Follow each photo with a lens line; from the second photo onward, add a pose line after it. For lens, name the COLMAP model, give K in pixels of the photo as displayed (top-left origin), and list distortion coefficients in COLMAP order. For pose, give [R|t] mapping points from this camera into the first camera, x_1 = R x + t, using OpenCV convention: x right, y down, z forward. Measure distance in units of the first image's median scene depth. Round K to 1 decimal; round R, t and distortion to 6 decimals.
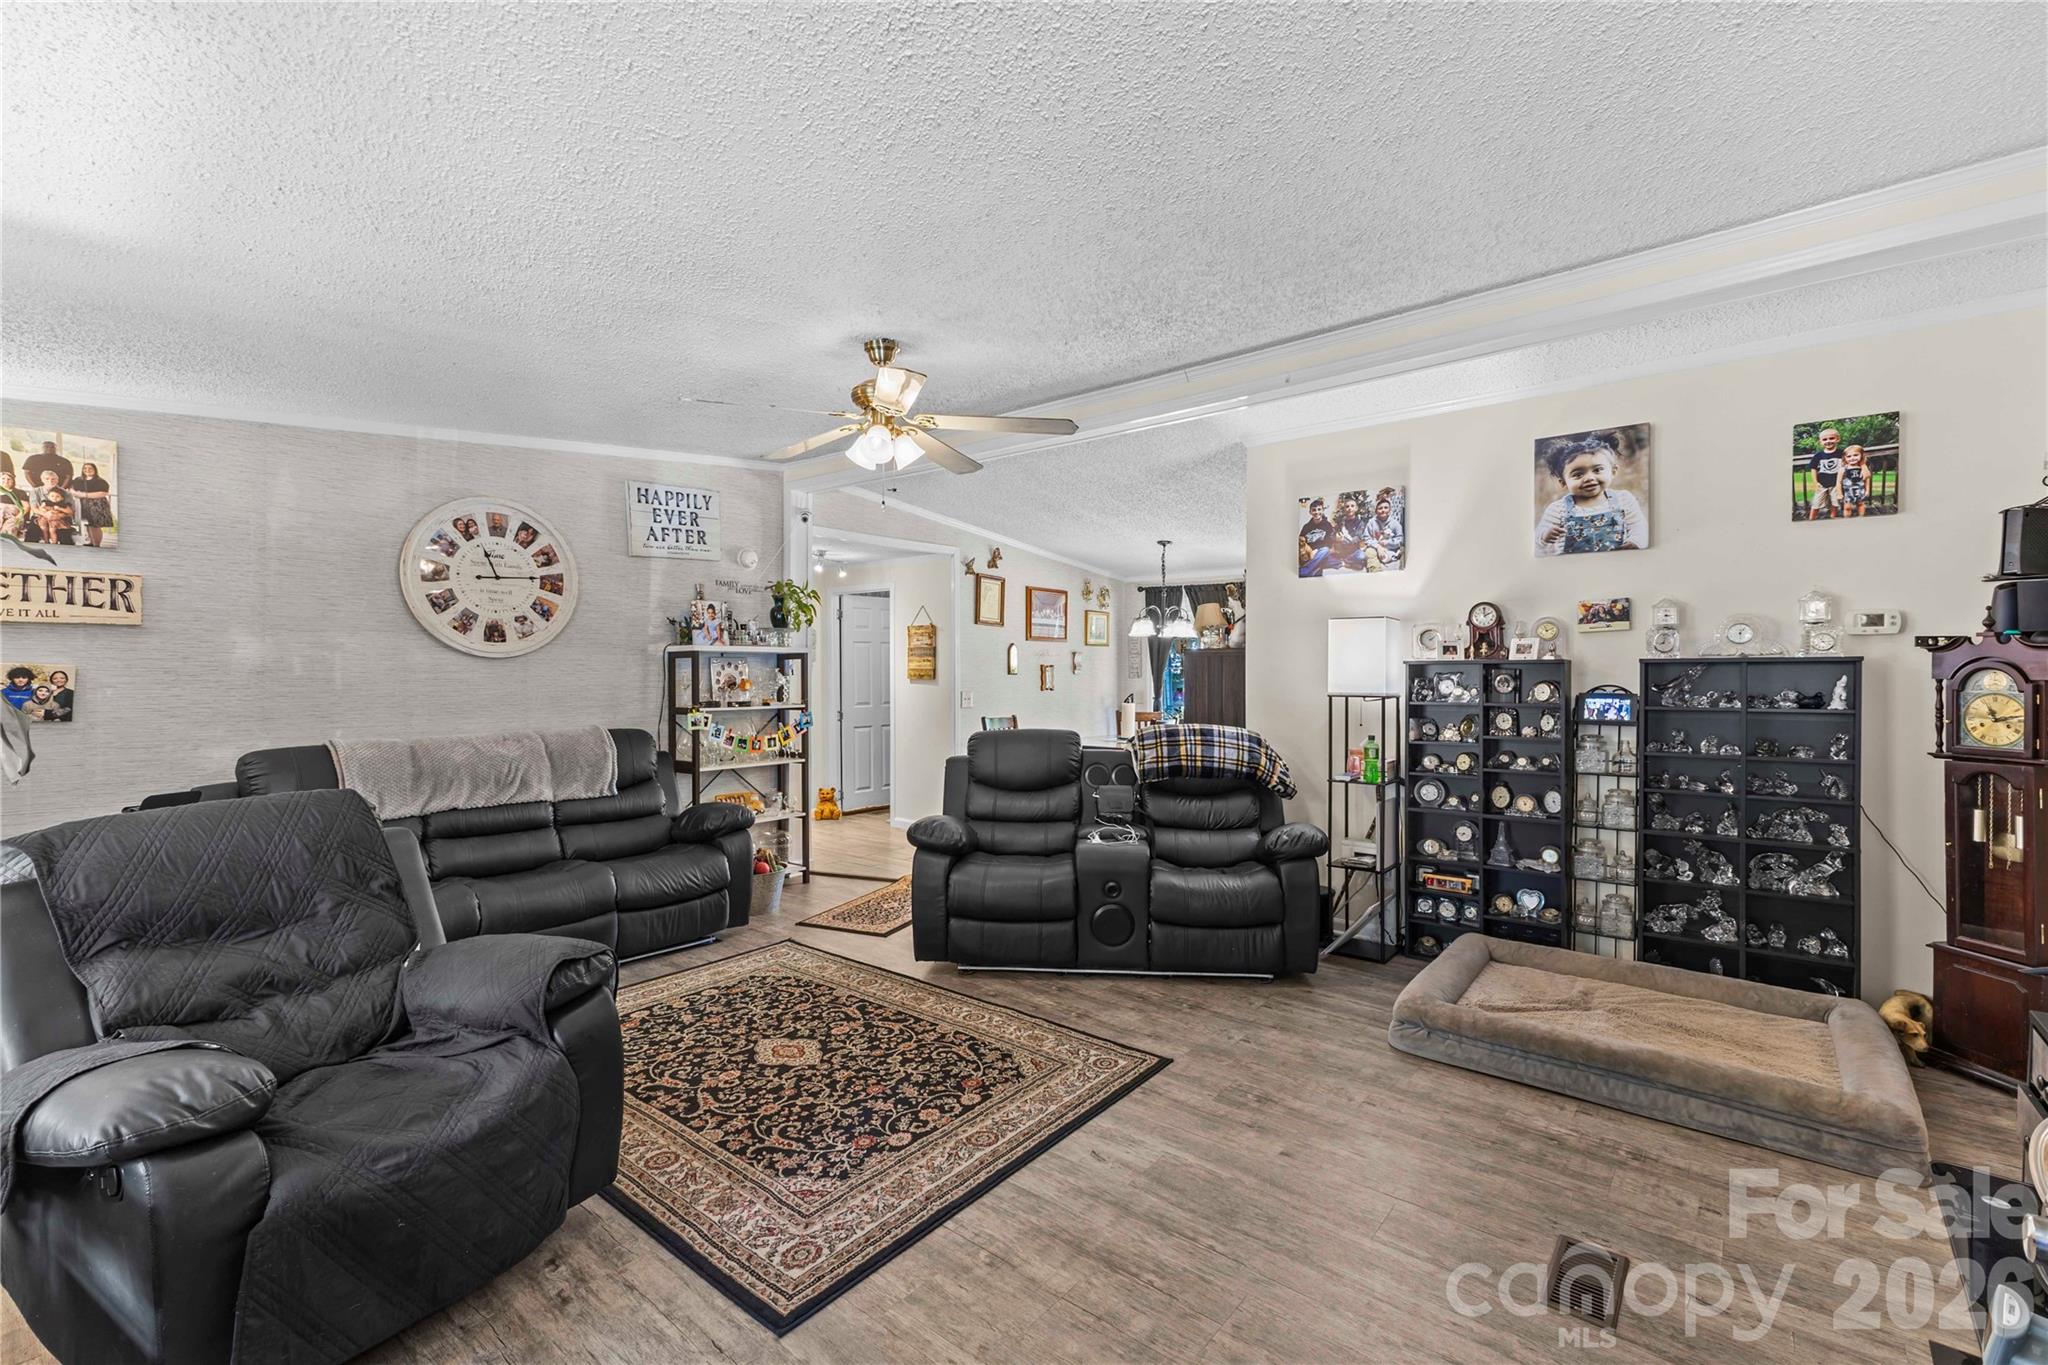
lens RADIAL K [[876.8, 0, 1019.4], [0, 876.8, 678.5], [0, 0, 1]] dist [0.001932, -0.004144]
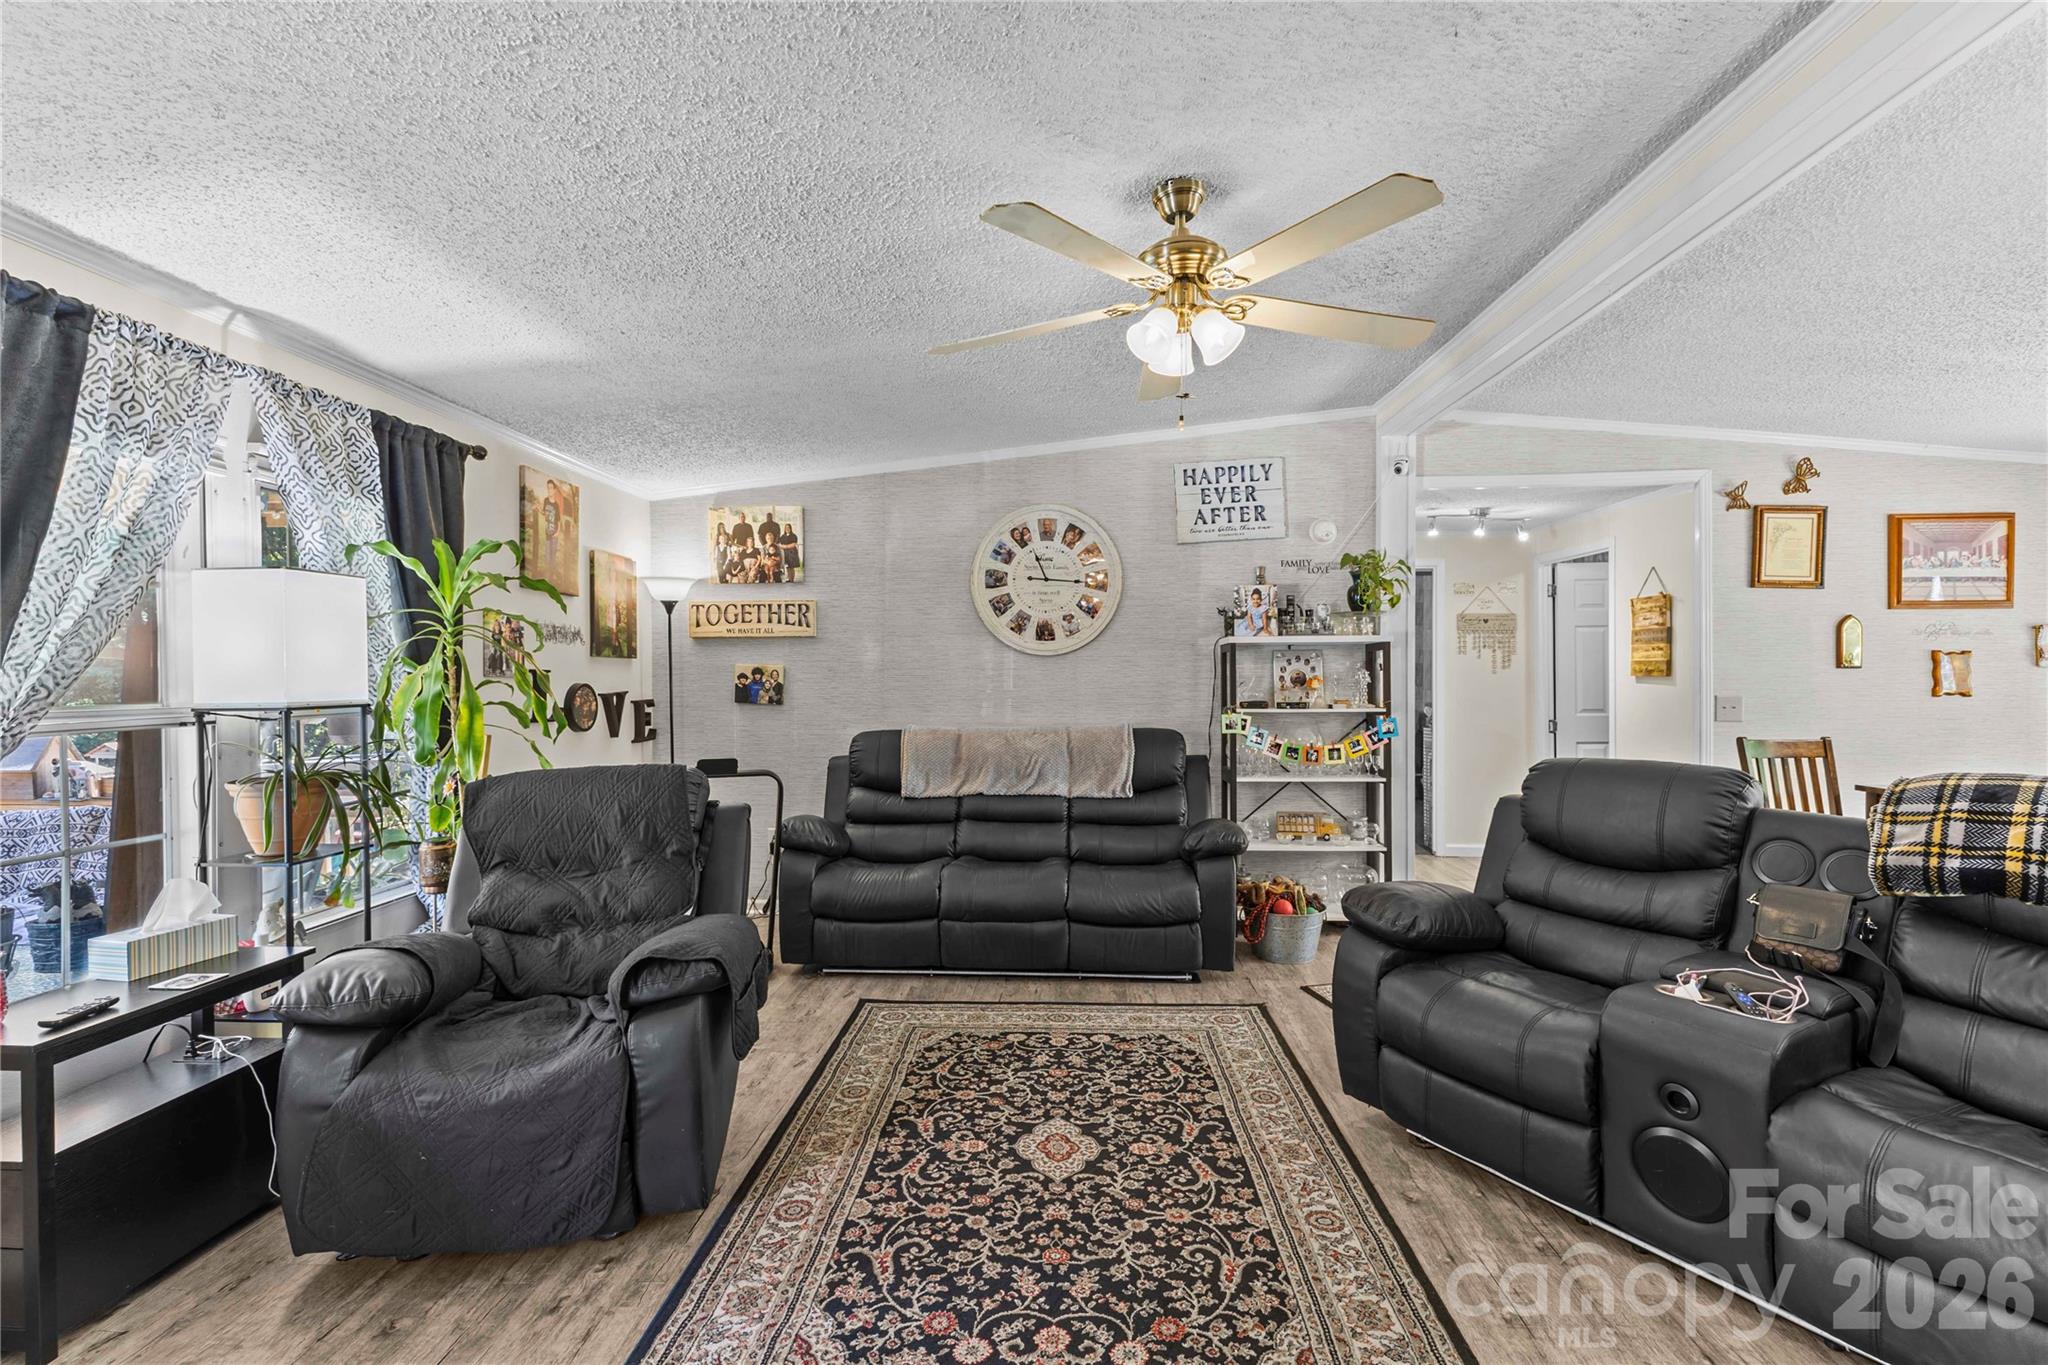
lens RADIAL K [[878.4, 0, 1025.5], [0, 878.4, 679.5], [0, 0, 1]] dist [0.009829, -0.002746]
pose [[0.594544, -0.000114, -0.804063, 0.239690], [-0.000111, 1.000000, -0.000224, 0.005590], [0.804063, 0.000223, 0.594544, 0.348311]]
